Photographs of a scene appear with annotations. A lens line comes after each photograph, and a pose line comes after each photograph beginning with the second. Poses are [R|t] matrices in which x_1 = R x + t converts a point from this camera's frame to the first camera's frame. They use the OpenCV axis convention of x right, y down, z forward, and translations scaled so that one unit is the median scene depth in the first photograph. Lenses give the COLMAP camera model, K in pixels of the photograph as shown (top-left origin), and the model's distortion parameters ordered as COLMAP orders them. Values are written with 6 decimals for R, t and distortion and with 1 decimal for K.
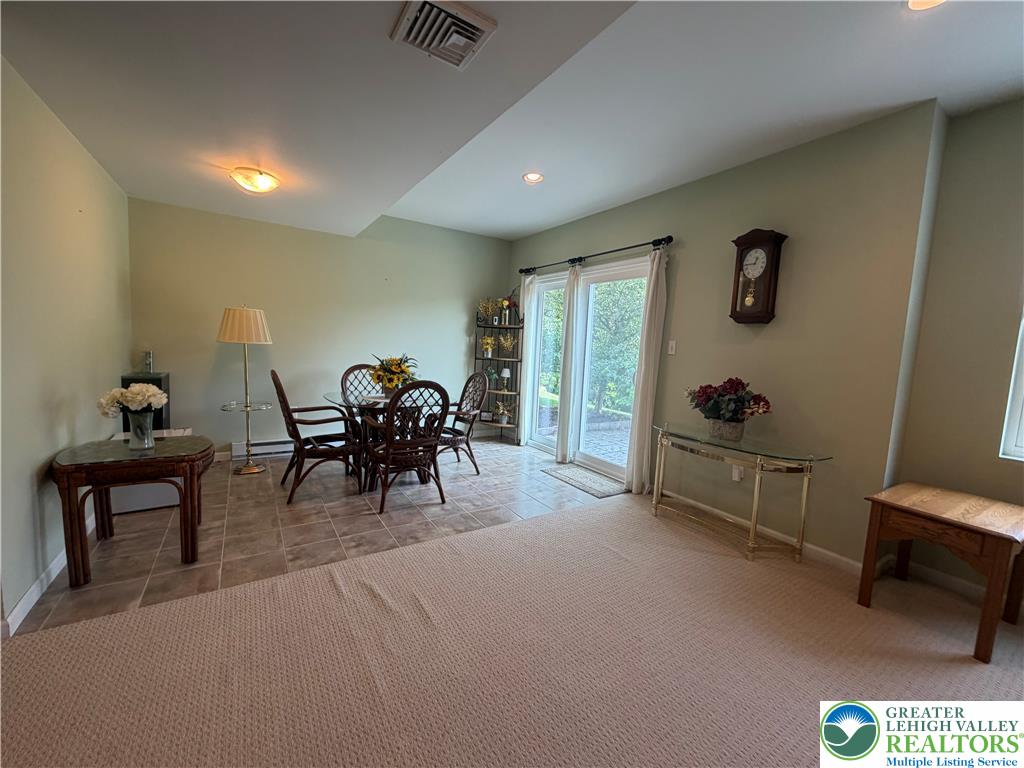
lens RADIAL K [[407.2, 0, 507.8], [0, 407.2, 388.7], [0, 0, 1]] dist [-0.002132, -0.000054]
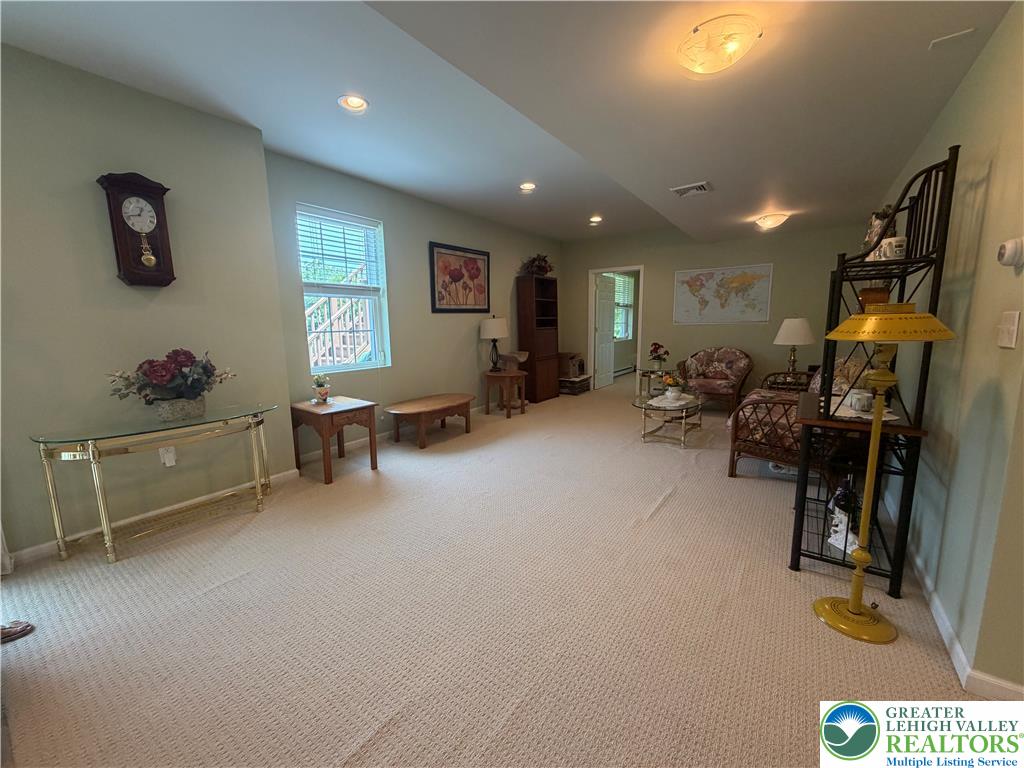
lens RADIAL K [[412.4, 0, 505.4], [0, 412.4, 383.6], [0, 0, 1]] dist [0.002402, 0.000274]
pose [[-0.372813, -0.180707, 0.910140, -0.530868], [0.095423, 0.968187, 0.231320, -0.090776], [-0.922987, 0.173087, -0.343709, 0.644360]]
